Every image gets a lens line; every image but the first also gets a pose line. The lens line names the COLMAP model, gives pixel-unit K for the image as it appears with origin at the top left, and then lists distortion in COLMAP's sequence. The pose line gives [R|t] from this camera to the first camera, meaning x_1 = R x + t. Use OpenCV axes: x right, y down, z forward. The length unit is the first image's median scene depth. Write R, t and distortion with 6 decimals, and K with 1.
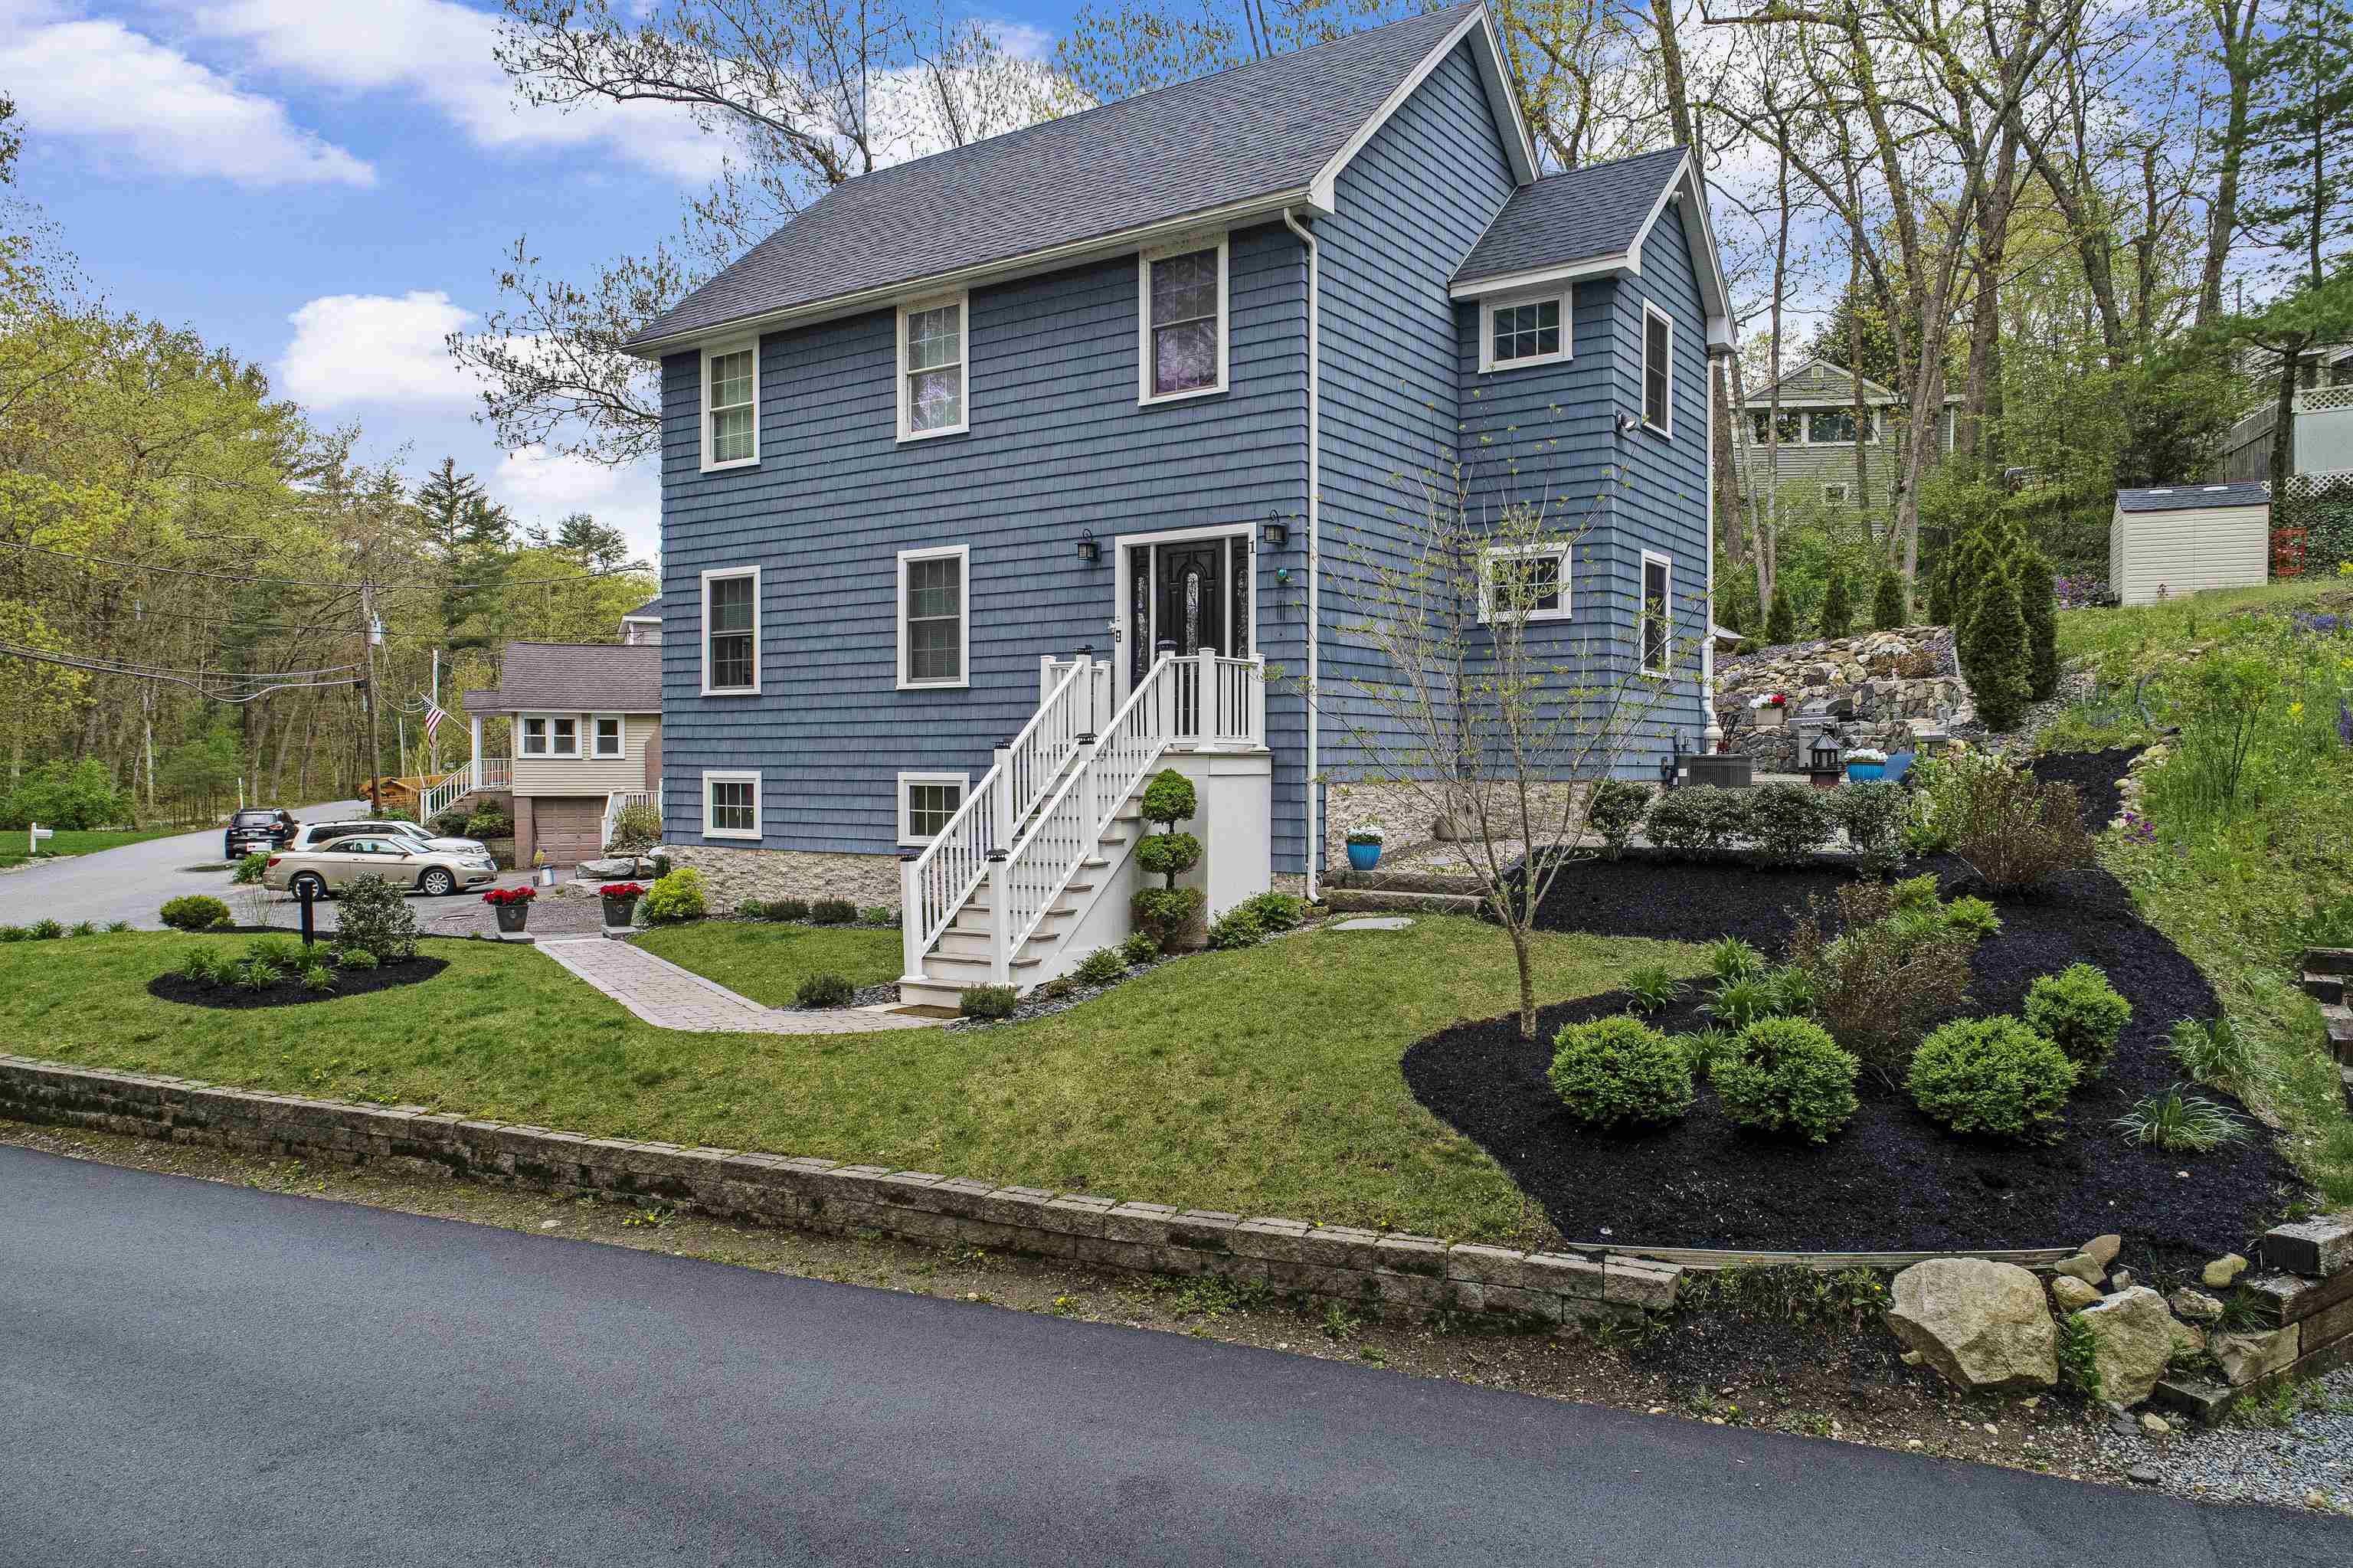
lens RADIAL K [[1599.2, 0, 1176.5], [0, 1599.2, 784.0], [0, 0, 1]] dist [0.008416, 0.003000]
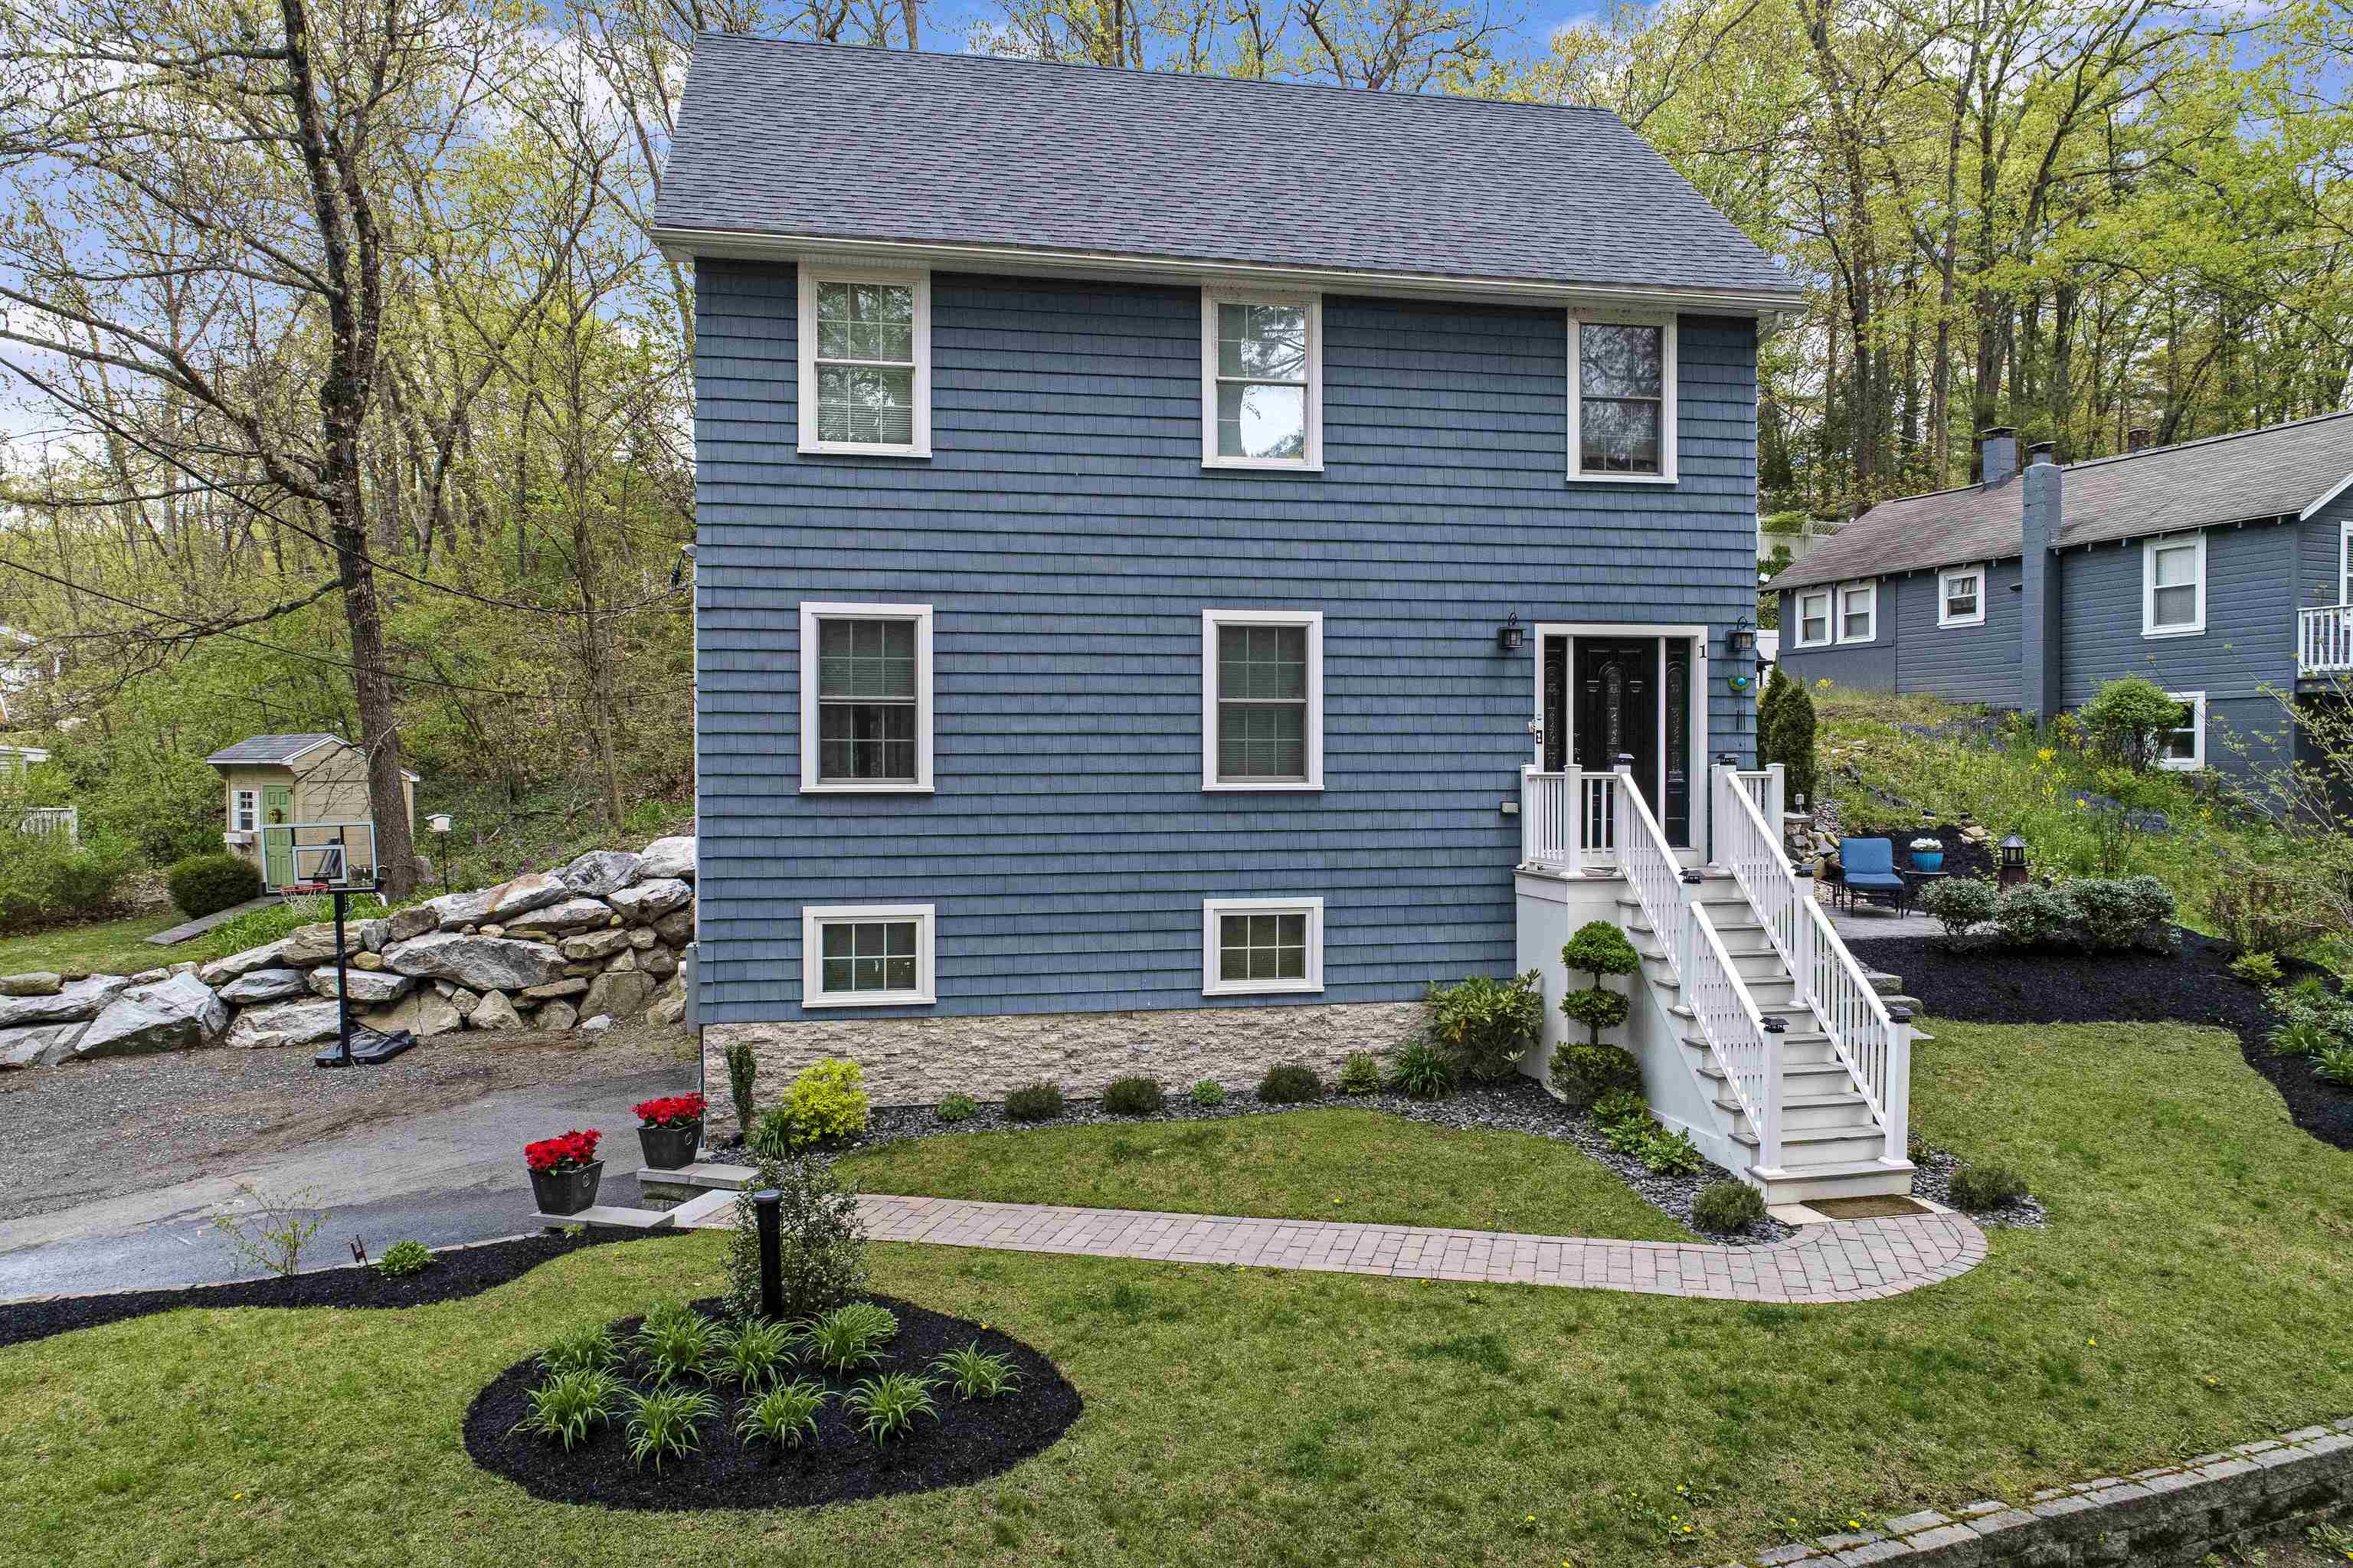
lens RADIAL K [[1599.2, 0, 1176.5], [0, 1599.2, 784.0], [0, 0, 1]] dist [0.008416, 0.003000]
pose [[0.695506, -0.008328, 0.718472, -0.729193], [0.013559, 0.999907, -0.001536, -0.061119], [-0.718392, 0.010811, 0.695554, 0.478739]]
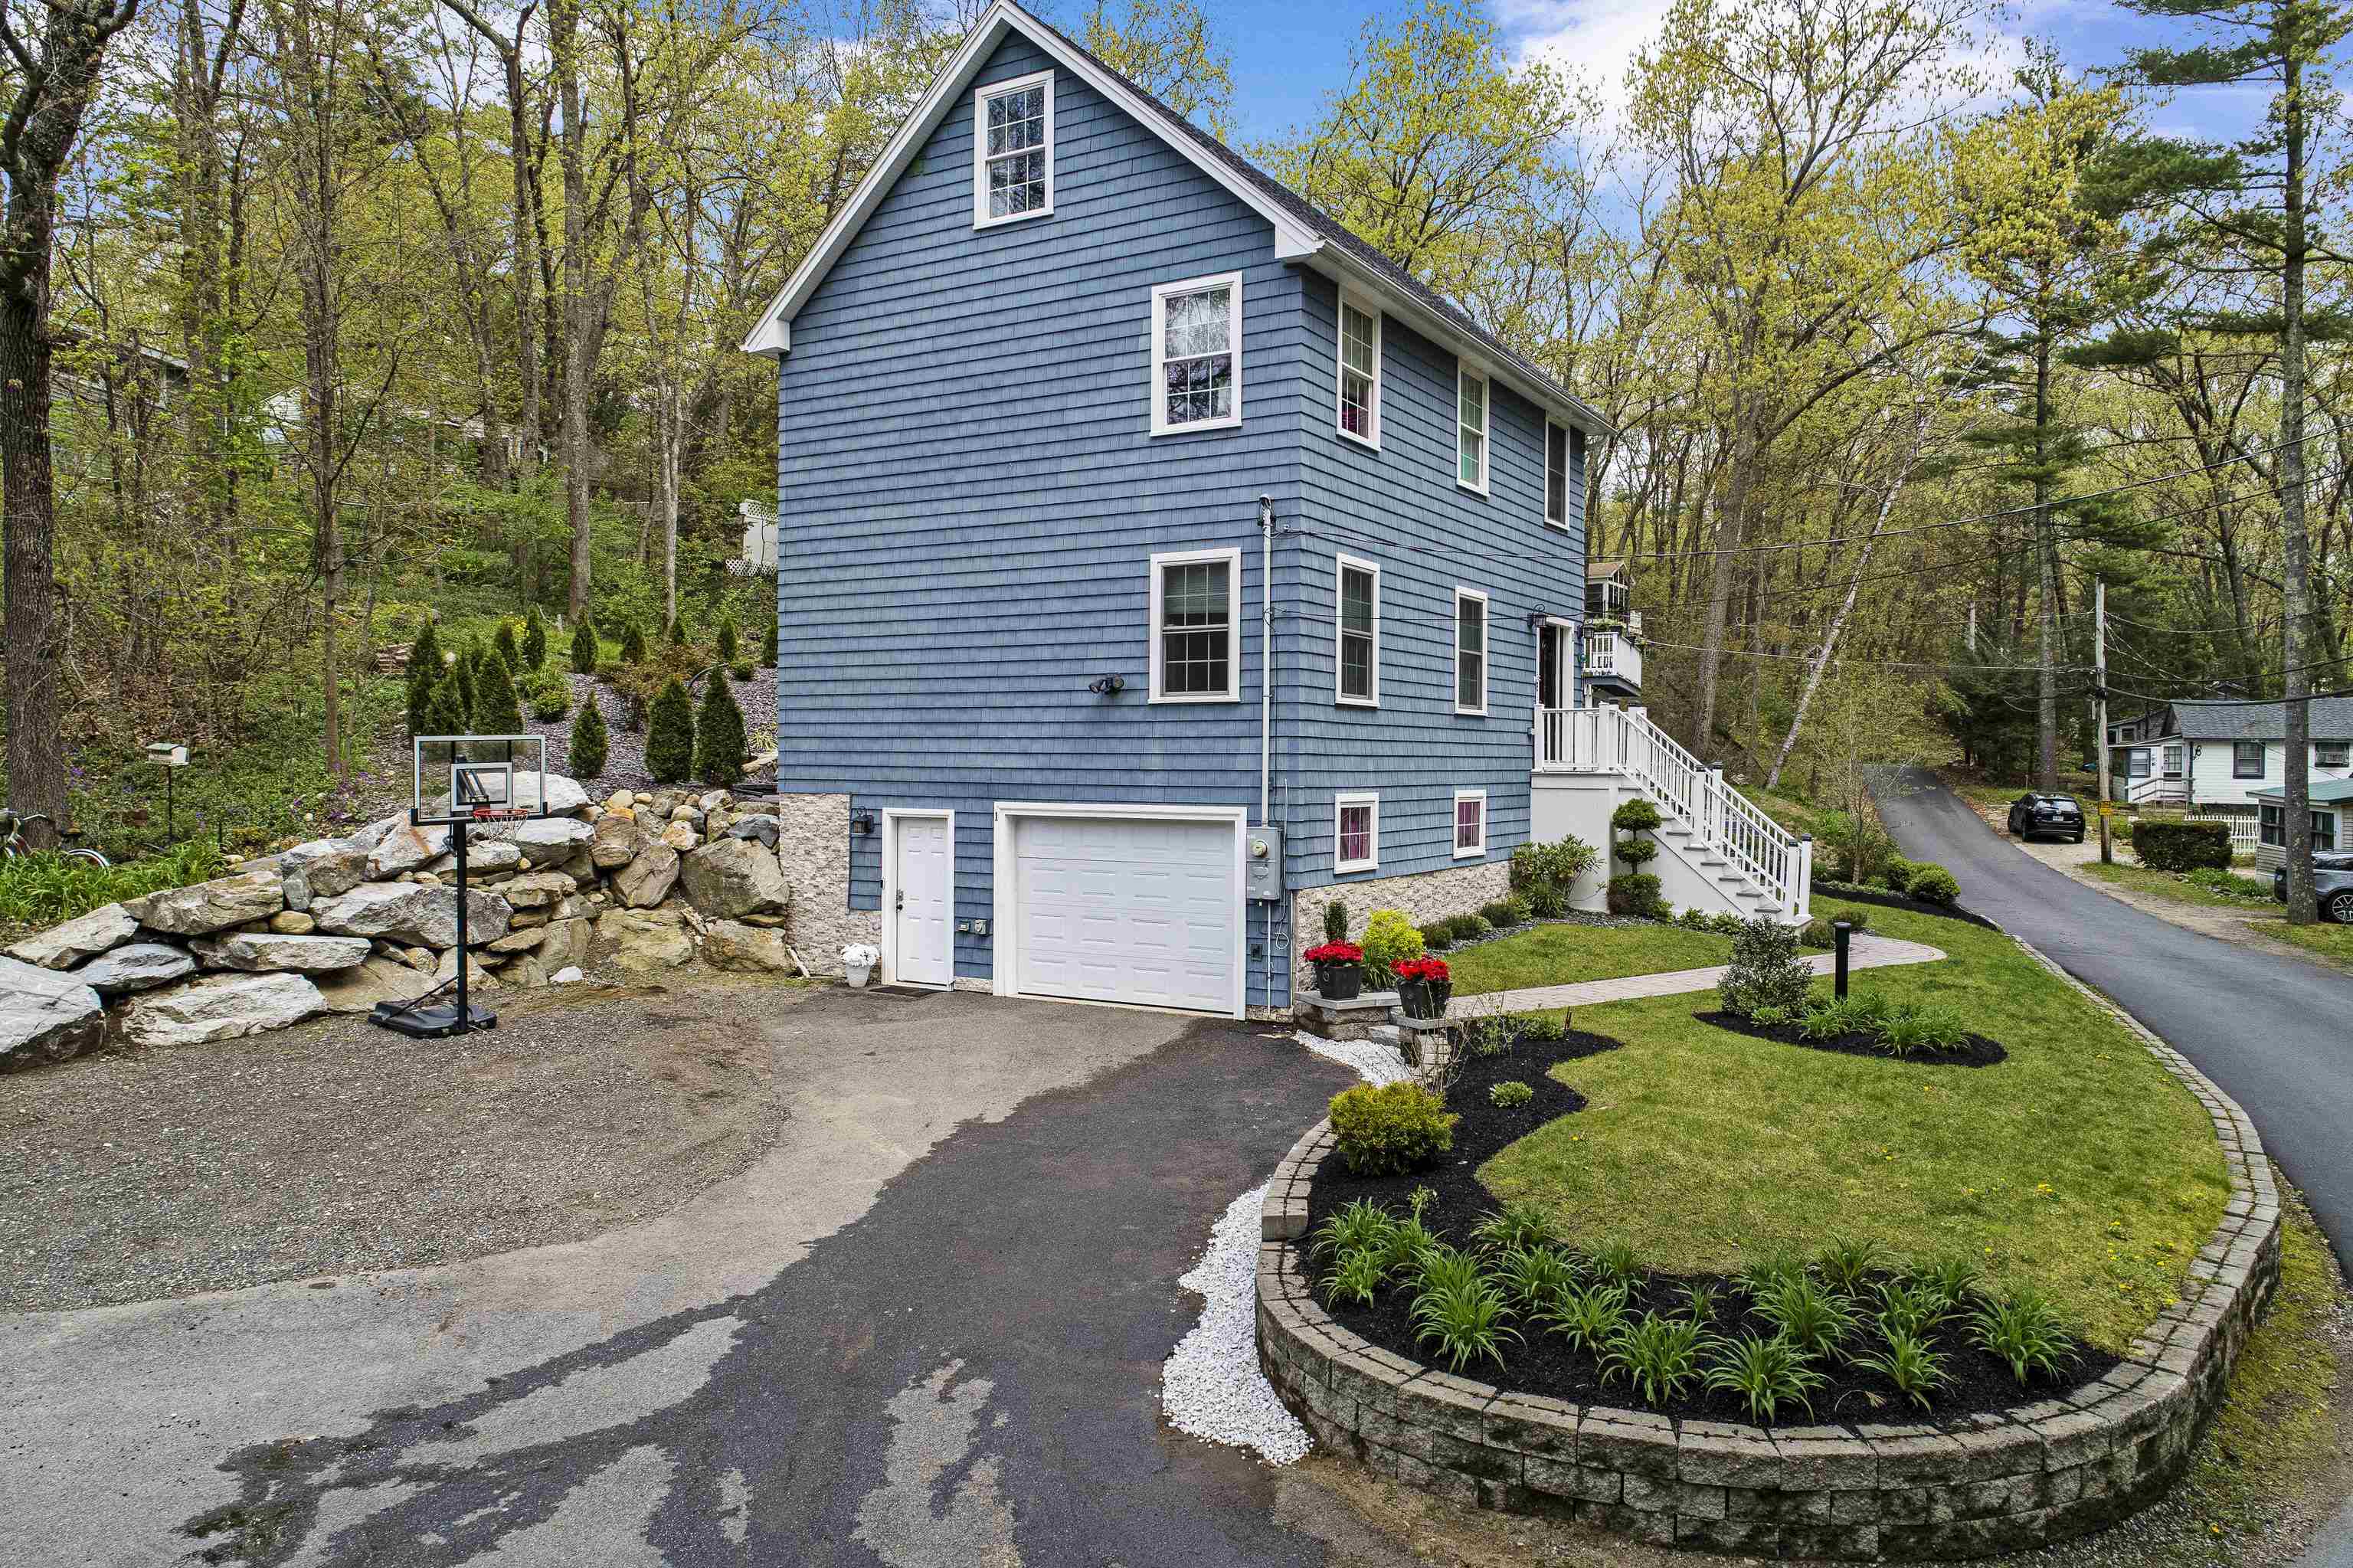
lens RADIAL K [[1599.2, 0, 1176.5], [0, 1599.2, 784.0], [0, 0, 1]] dist [0.008416, 0.003000]
pose [[-0.061039, -0.011800, 0.998066, -1.230974], [0.012033, 0.999849, 0.012557, -0.027134], [-0.998063, 0.012776, -0.060888, 1.250756]]
